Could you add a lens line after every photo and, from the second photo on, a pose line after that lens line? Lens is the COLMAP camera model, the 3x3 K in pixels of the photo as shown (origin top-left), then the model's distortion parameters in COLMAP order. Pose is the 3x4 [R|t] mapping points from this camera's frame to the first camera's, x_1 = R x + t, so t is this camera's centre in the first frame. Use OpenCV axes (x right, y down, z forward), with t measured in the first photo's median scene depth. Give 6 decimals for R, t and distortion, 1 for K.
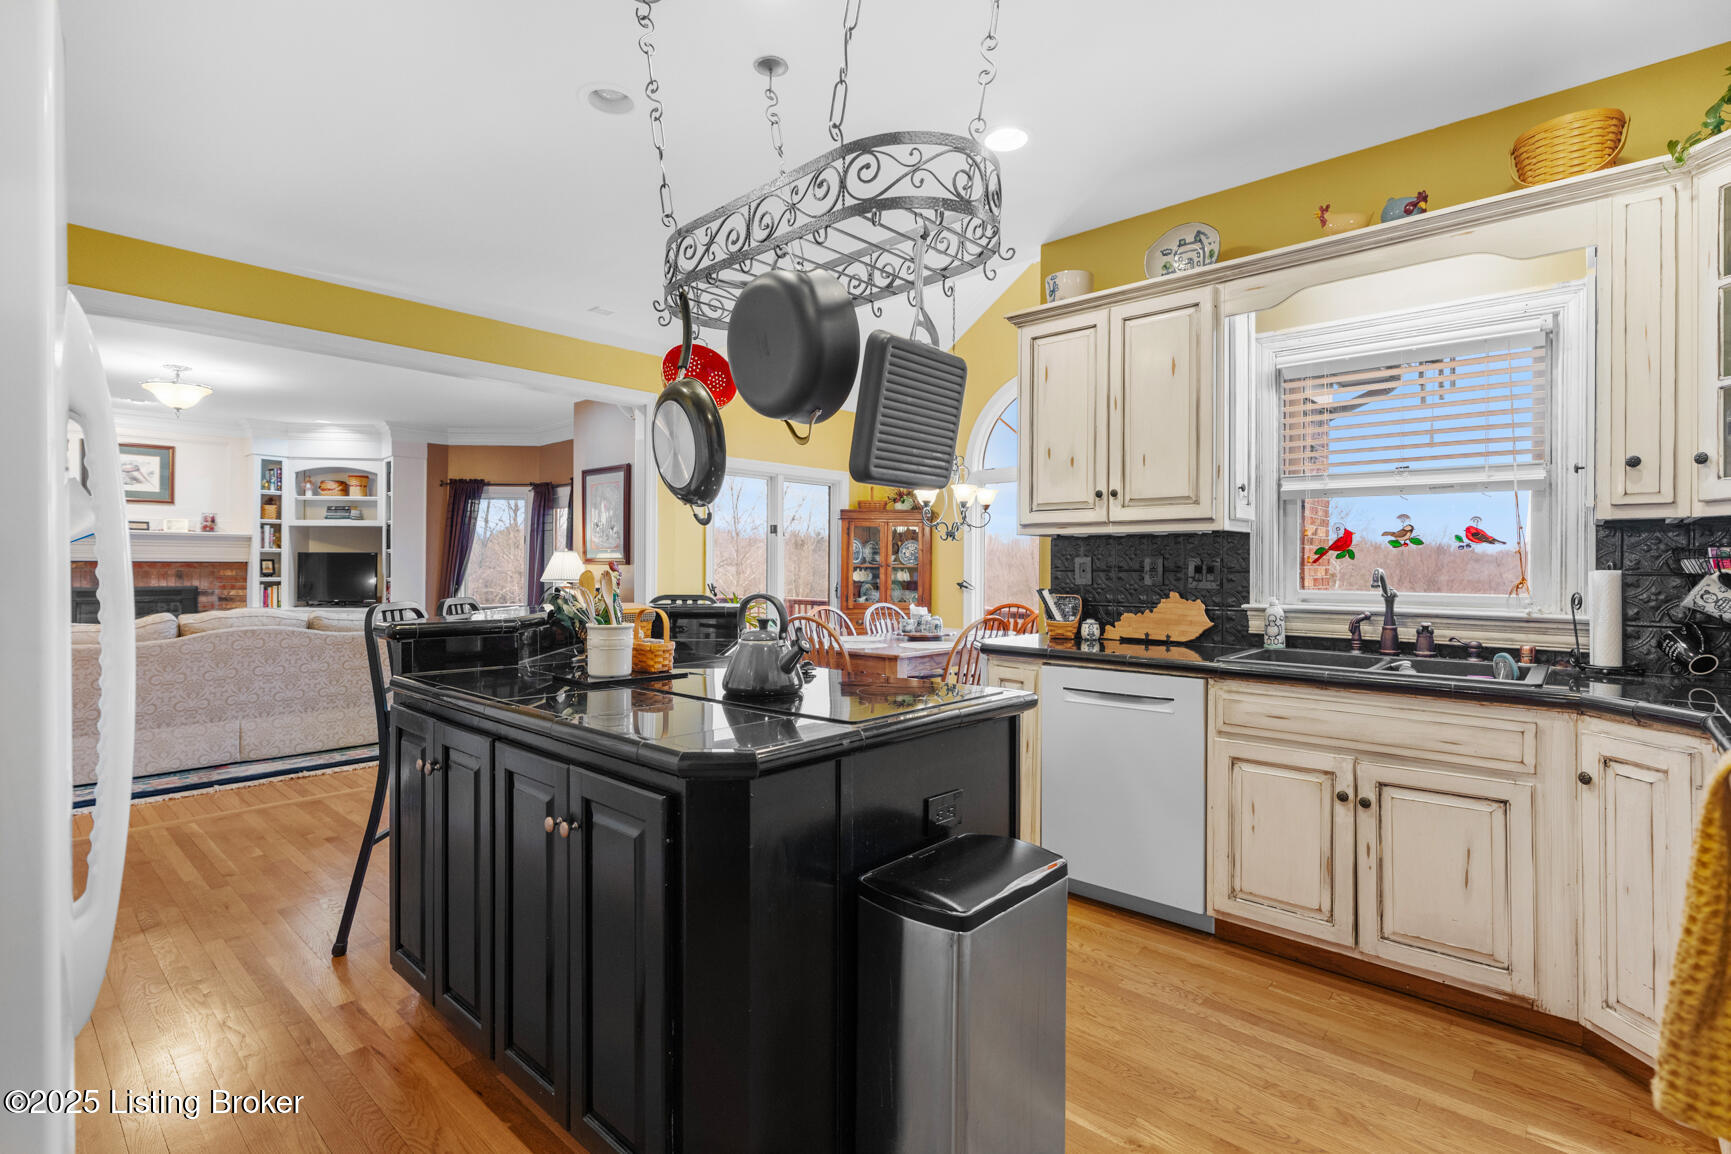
lens RADIAL K [[813.7, 0, 868.6], [0, 813.7, 573.3], [0, 0, 1]] dist [0.000614, -0.000178]
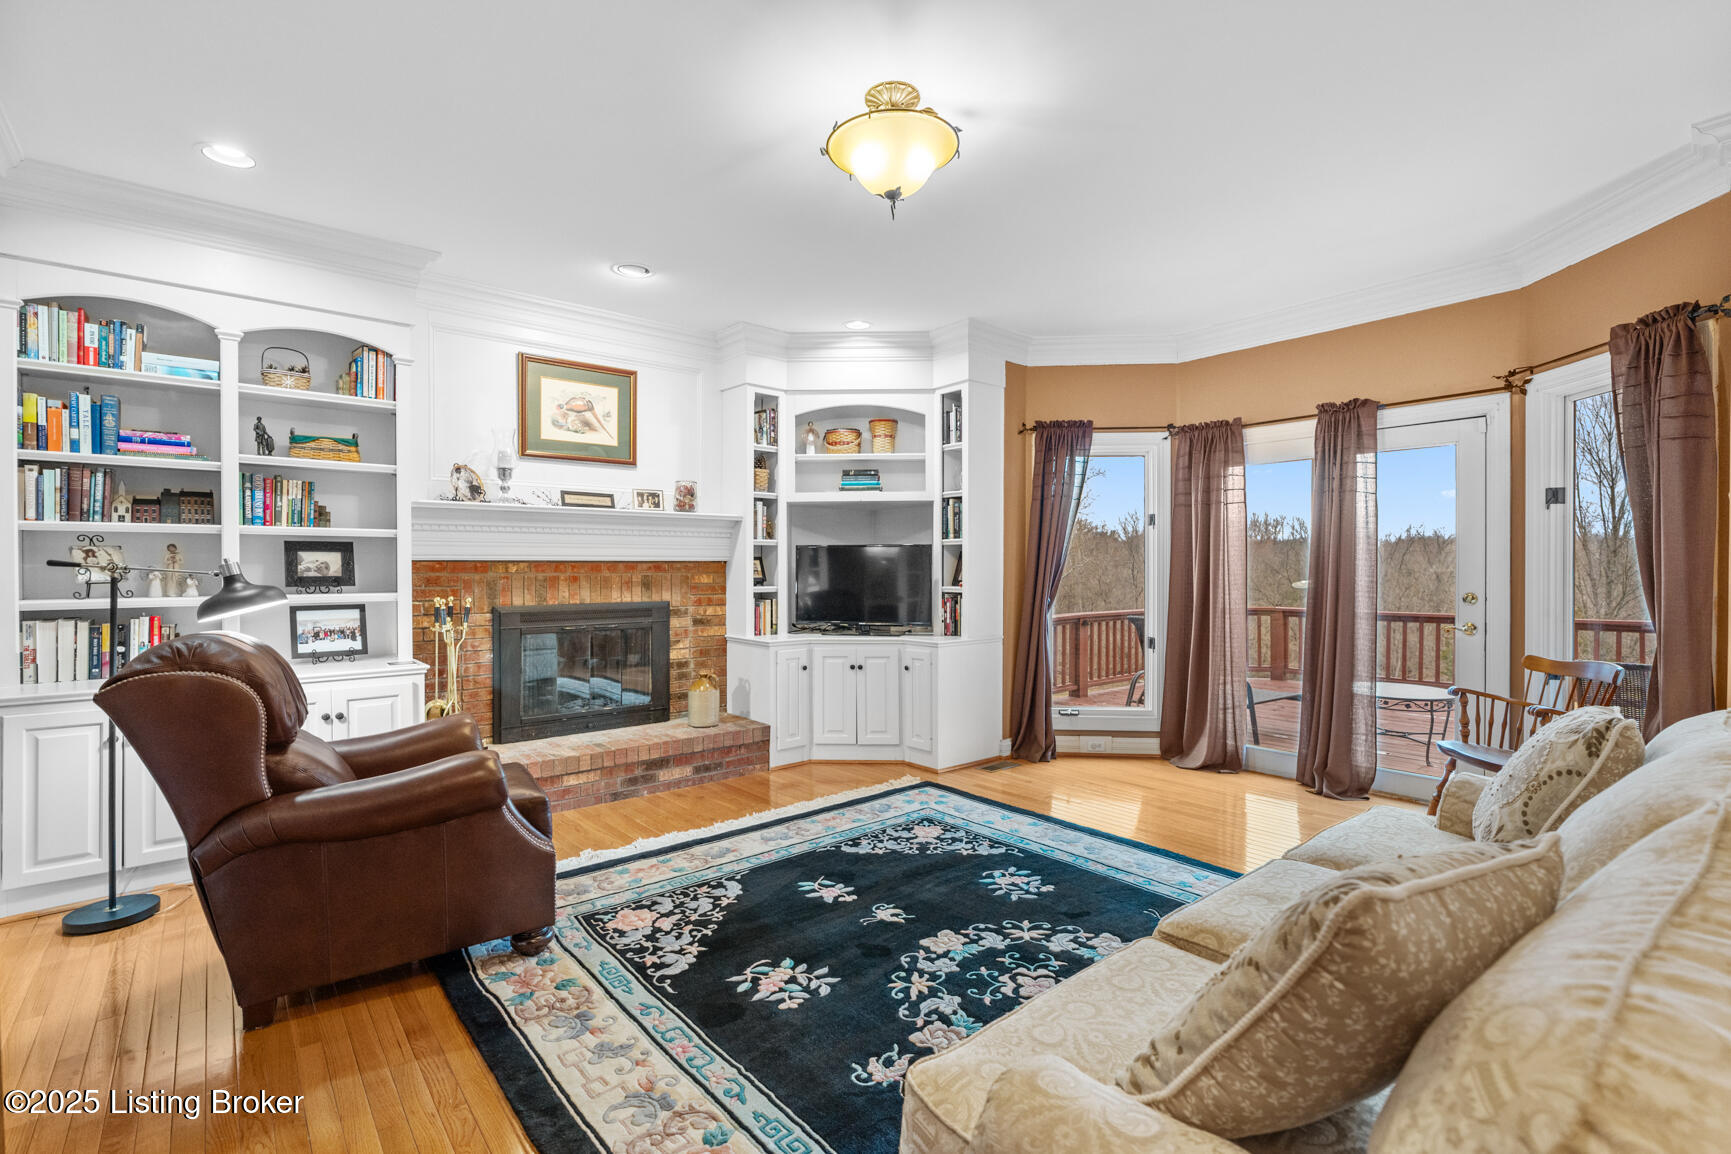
lens RADIAL K [[782.8, 0, 863.2], [0, 782.8, 573.2], [0, 0, 1]] dist [0.001651, 0.000013]
pose [[0.990271, -0.002357, -0.139129, -0.579770], [0.002773, 0.999992, 0.002801, -0.006206], [0.139122, -0.003160, 0.990270, 0.426434]]
